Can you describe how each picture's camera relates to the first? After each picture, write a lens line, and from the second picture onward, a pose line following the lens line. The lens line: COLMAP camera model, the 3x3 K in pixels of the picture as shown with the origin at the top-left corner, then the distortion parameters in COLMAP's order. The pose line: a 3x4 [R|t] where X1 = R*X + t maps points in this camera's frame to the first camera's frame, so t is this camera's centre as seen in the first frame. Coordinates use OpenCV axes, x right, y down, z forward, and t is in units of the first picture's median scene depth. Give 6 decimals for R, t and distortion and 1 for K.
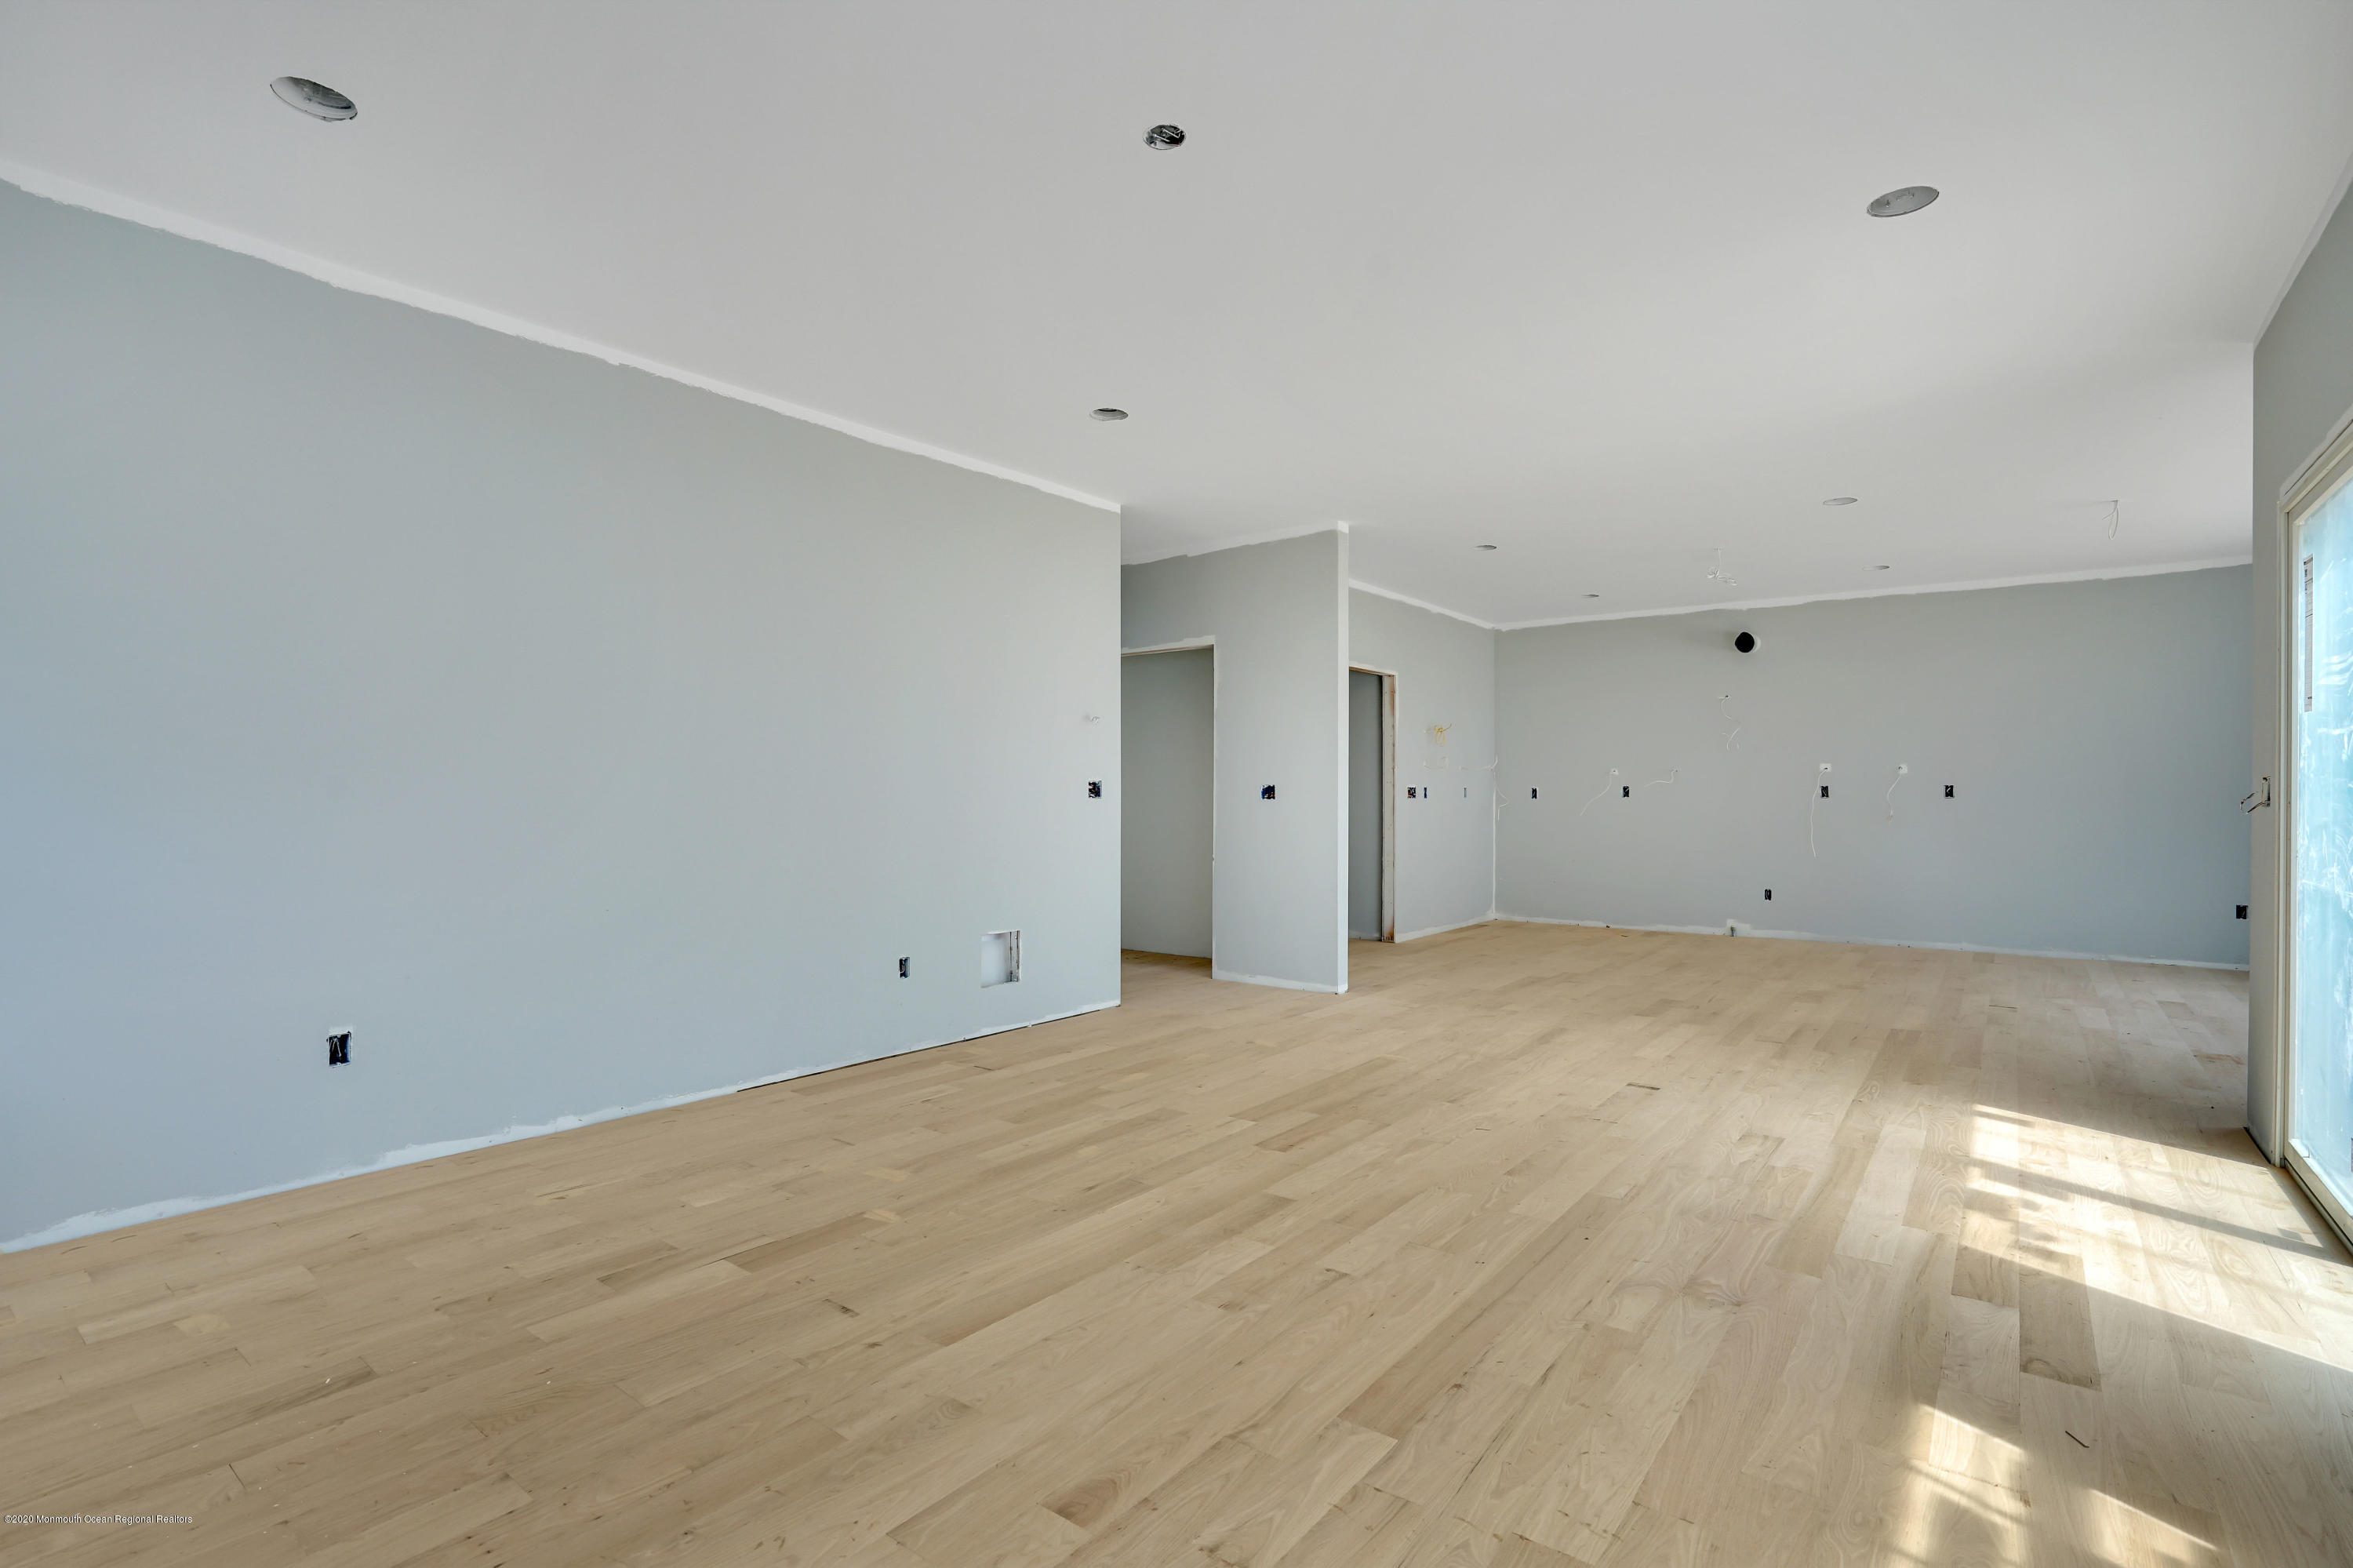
lens RADIAL K [[1102.7, 0, 1173.3], [0, 1102.7, 797.5], [0, 0, 1]] dist [-0.065252, 0.029860]
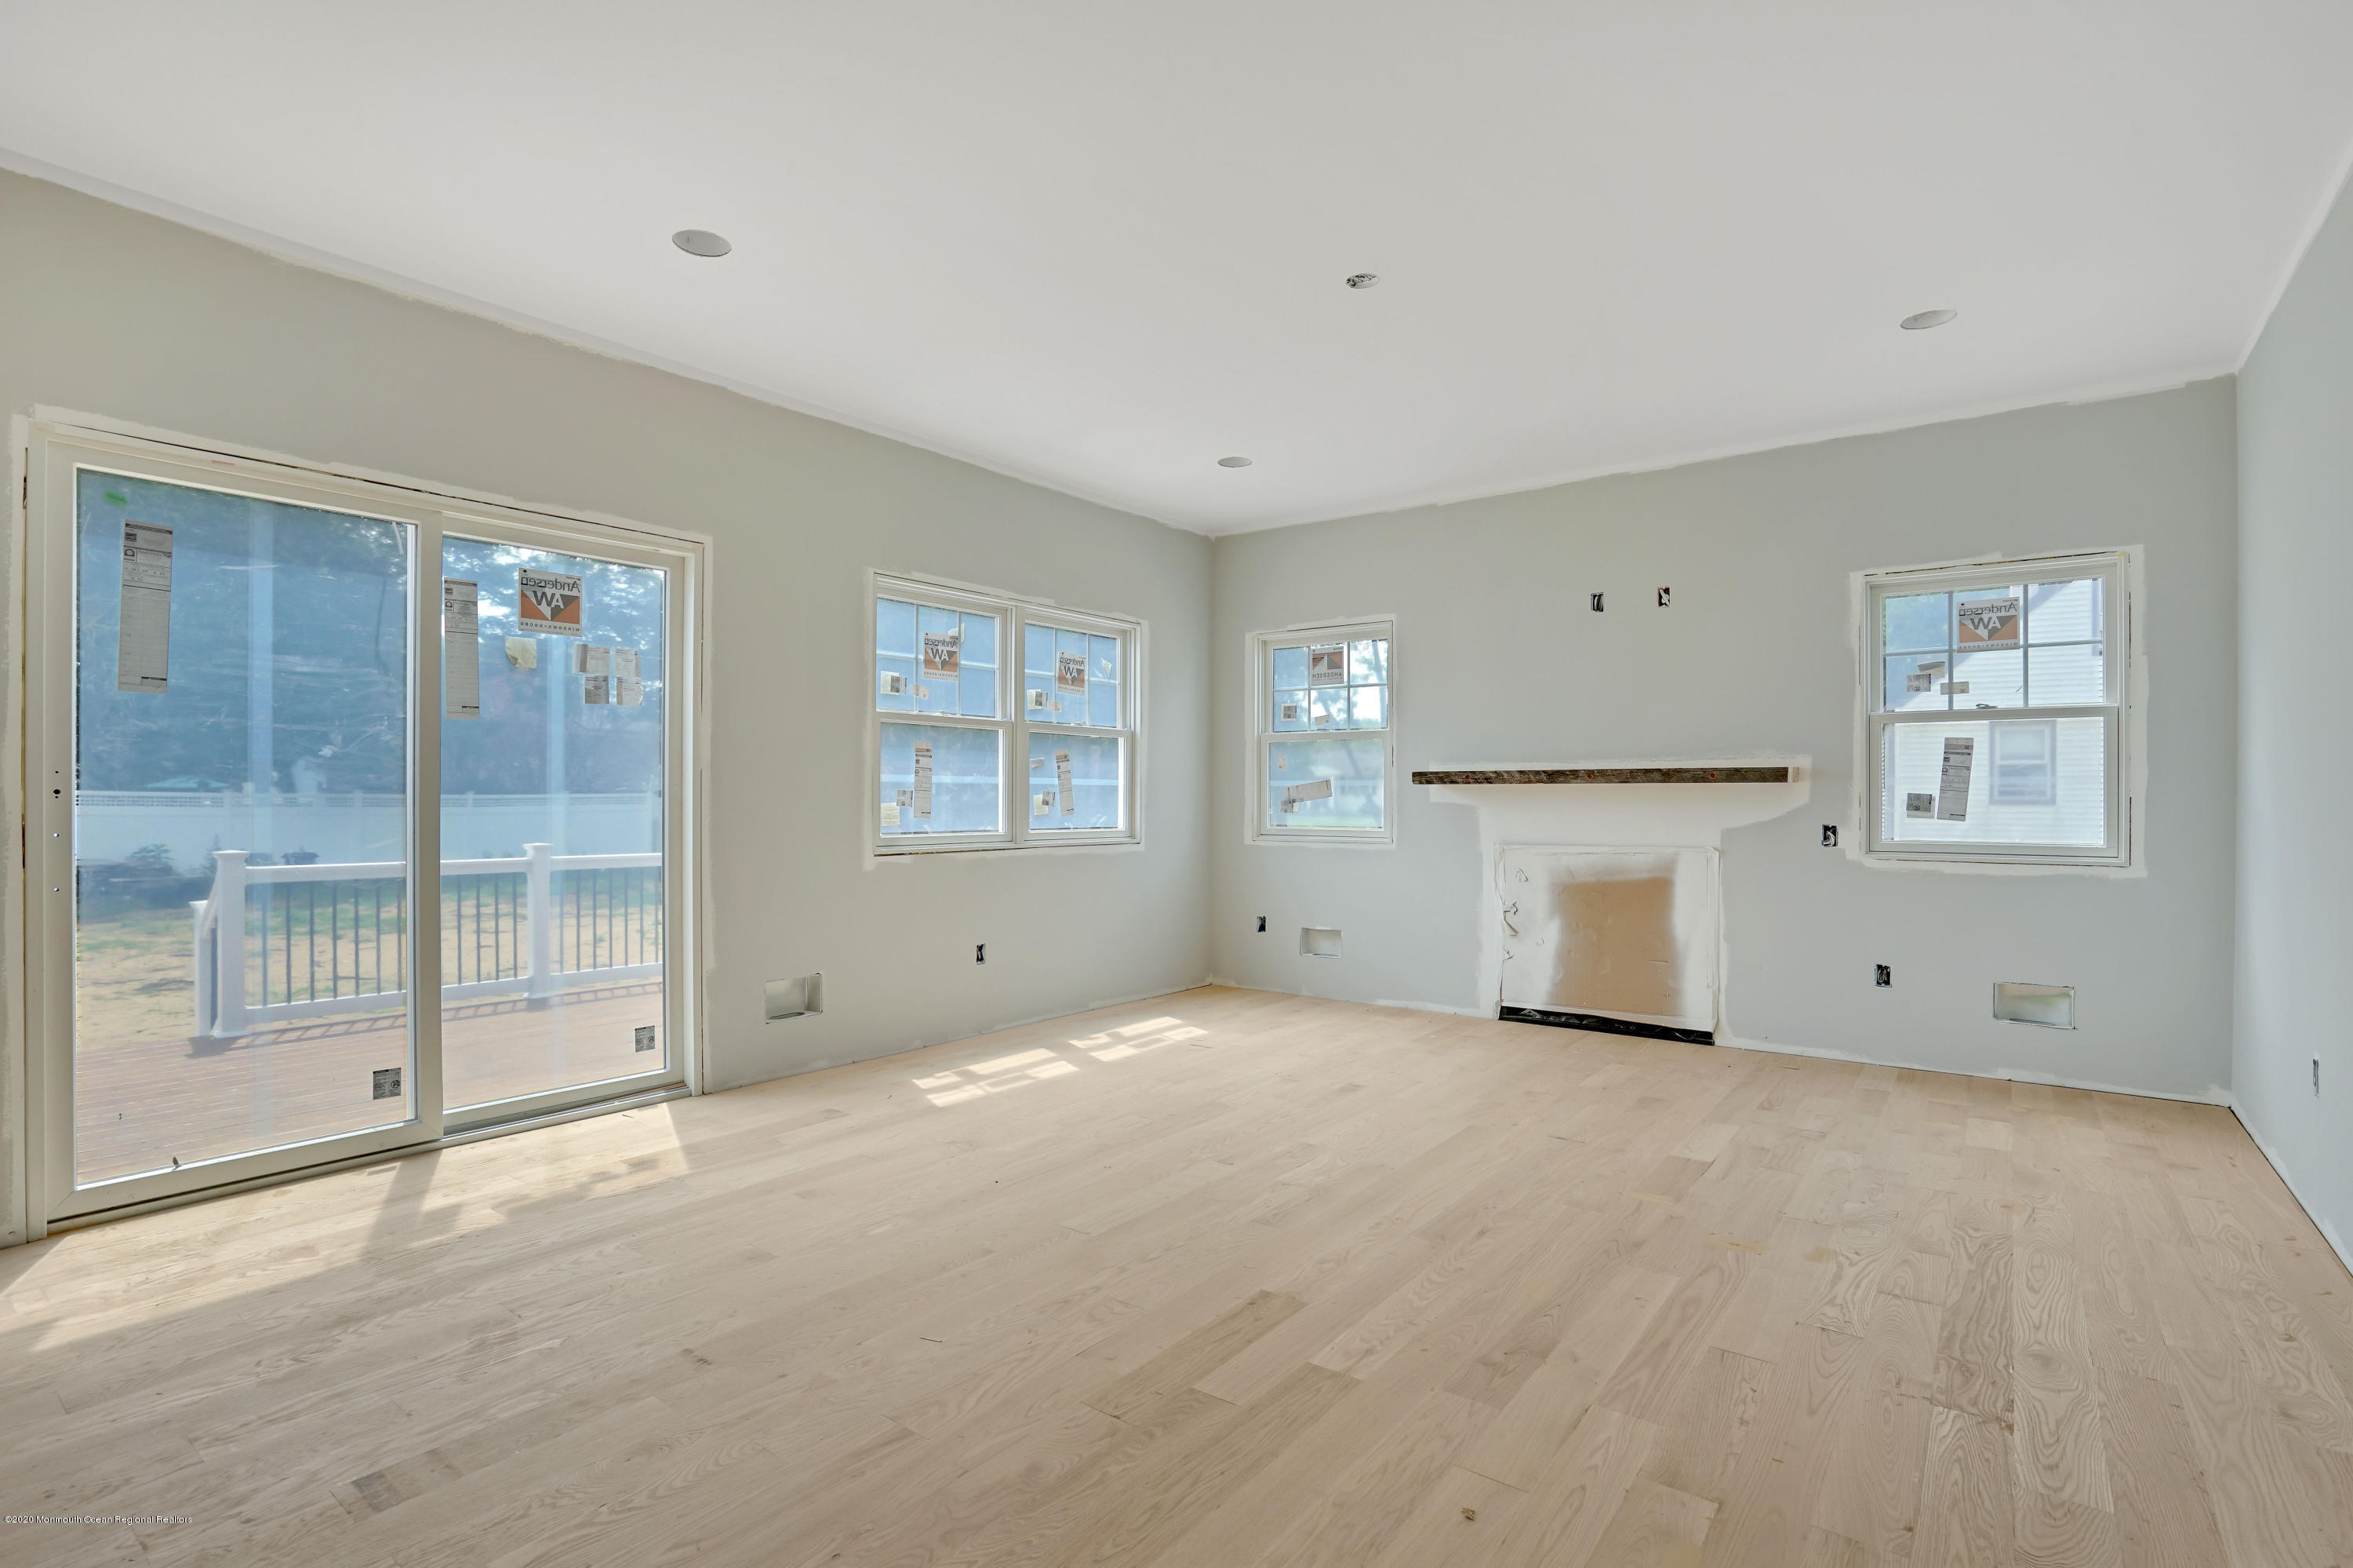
lens RADIAL K [[1131.6, 0, 1183.8], [0, 1131.6, 801.8], [0, 0, 1]] dist [-0.071937, 0.032125]
pose [[-0.999895, -0.003865, -0.013940, 0.176565], [-0.003953, 0.999973, 0.006255, 0.002531], [0.013916, 0.006309, -0.999883, 1.853514]]
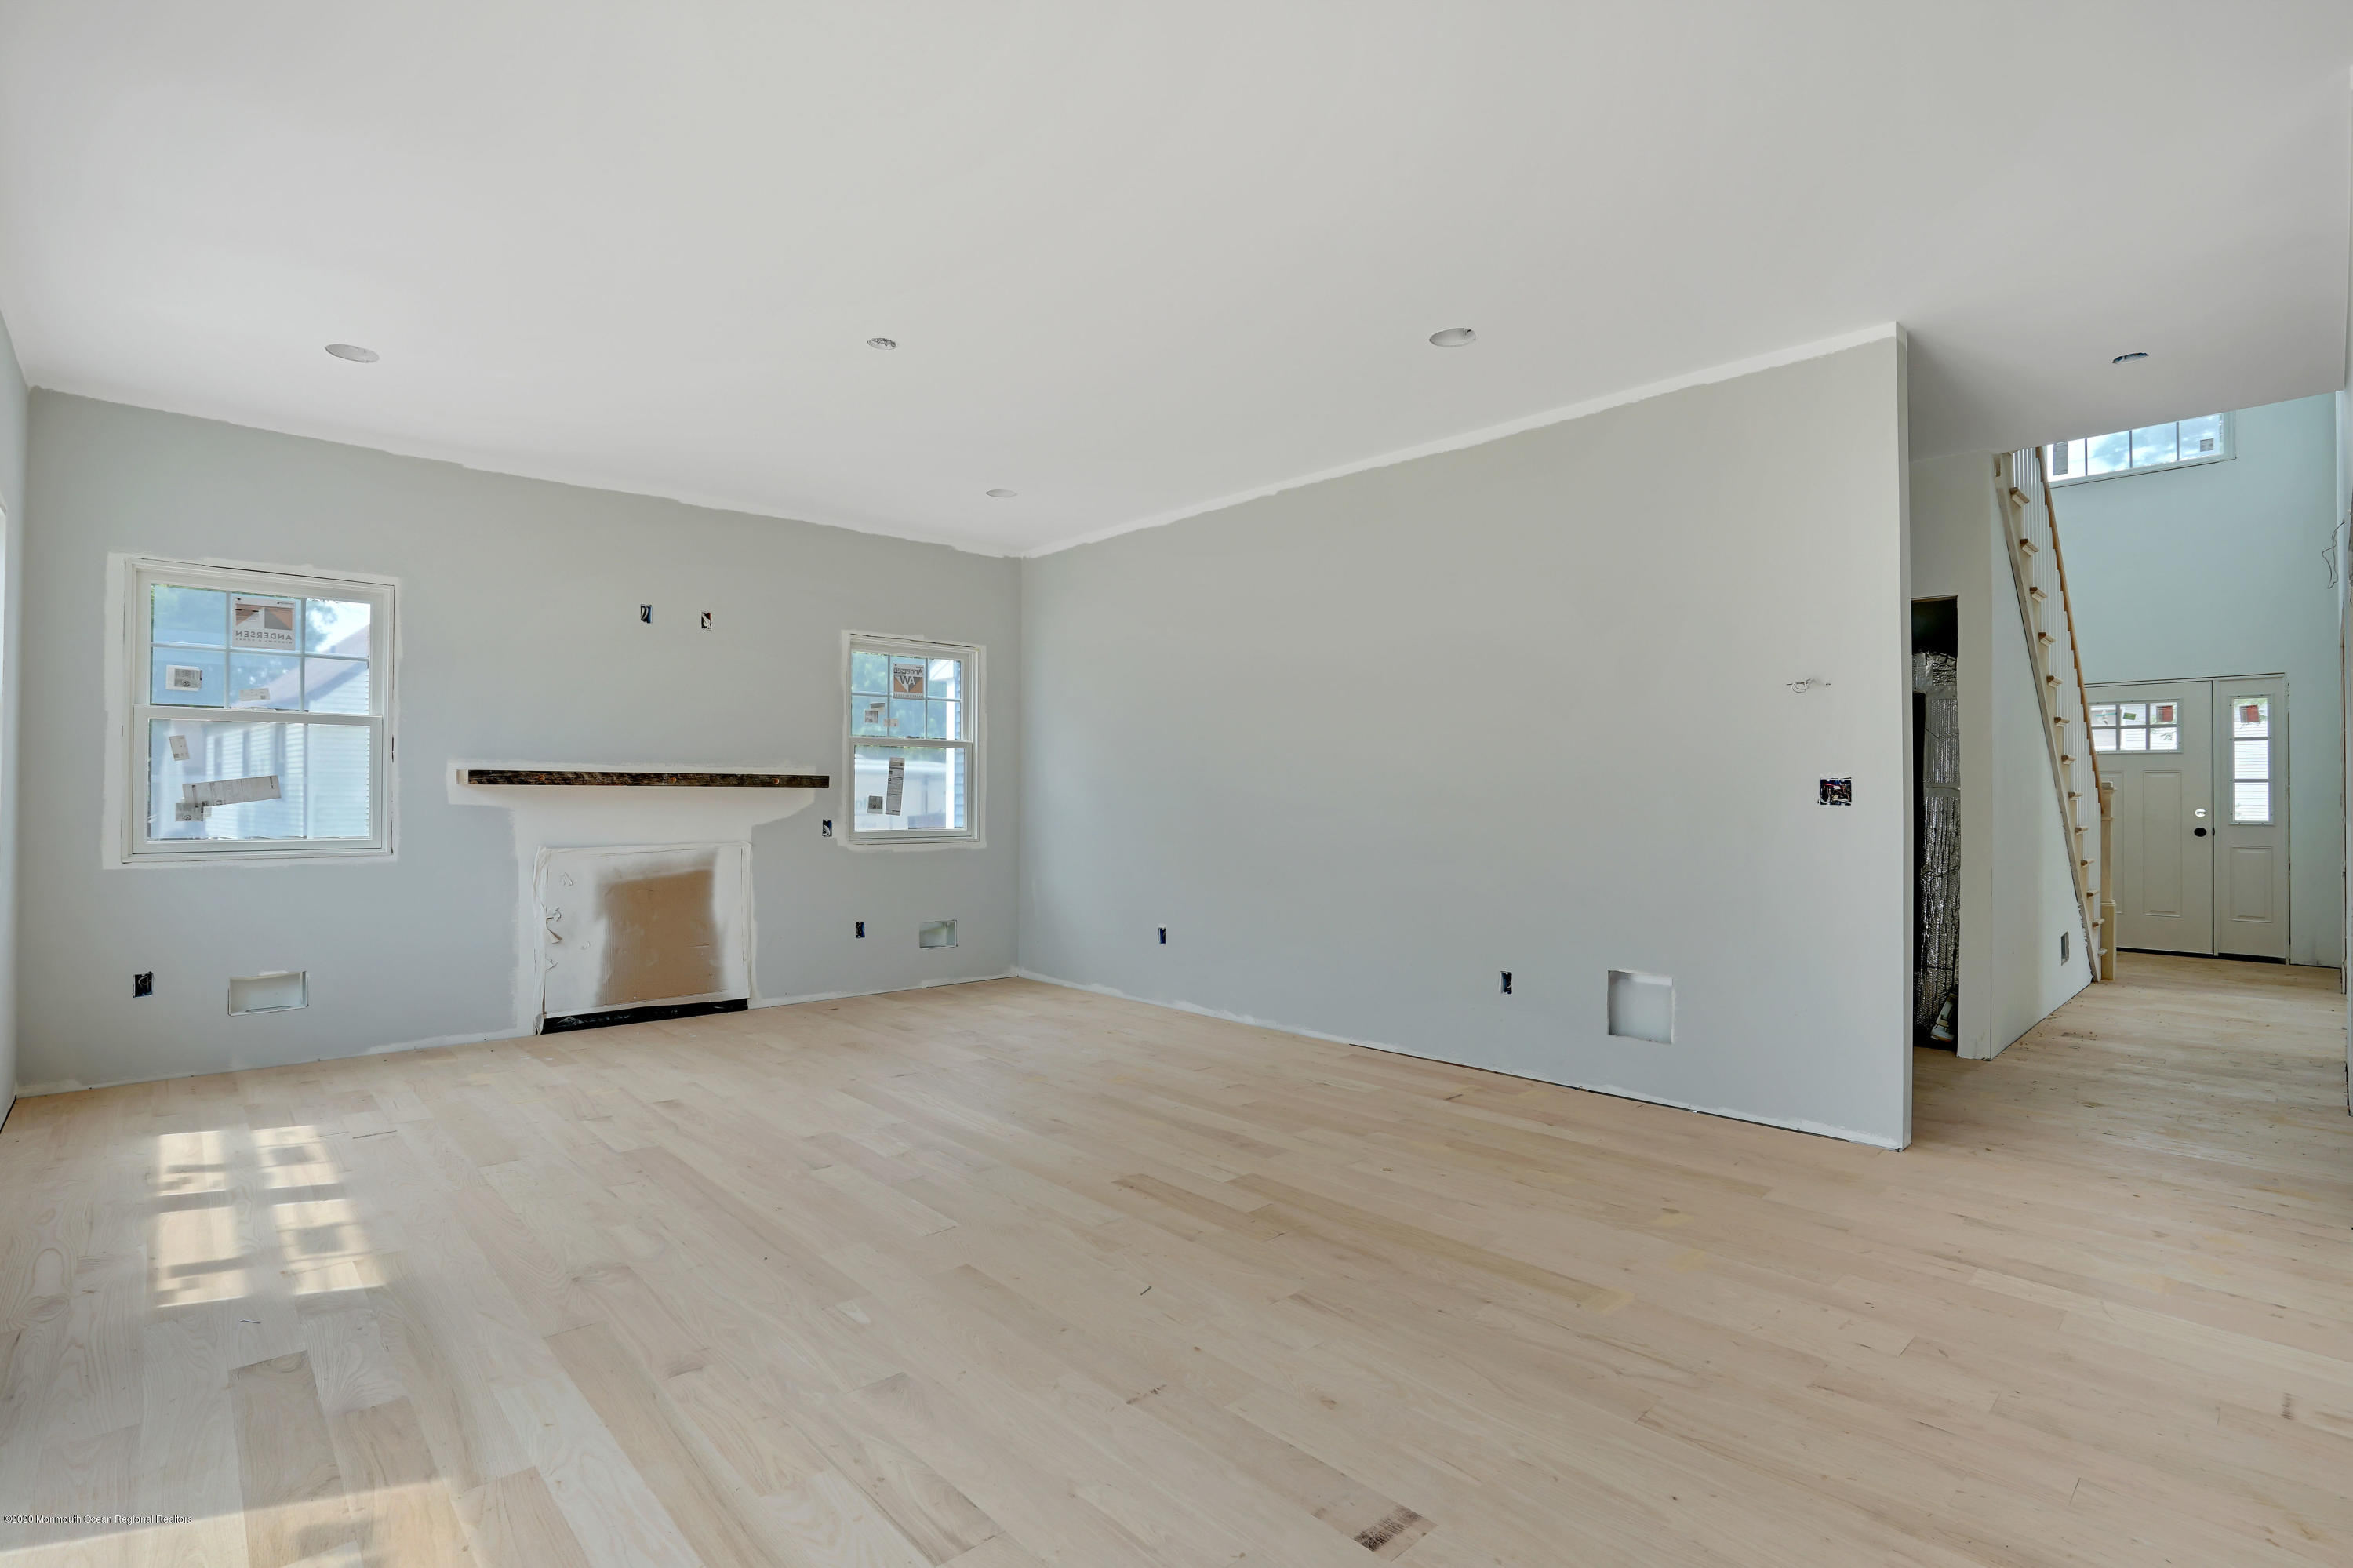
lens RADIAL K [[1118.3, 0, 1176.5], [0, 1118.3, 784.0], [0, 0, 1]] dist [-0.067297, 0.029090]
pose [[-0.151236, -0.014493, -0.988392, 1.104206], [-0.005929, 0.999888, -0.013755, -0.000663], [0.988480, 0.003780, -0.151304, 1.286125]]
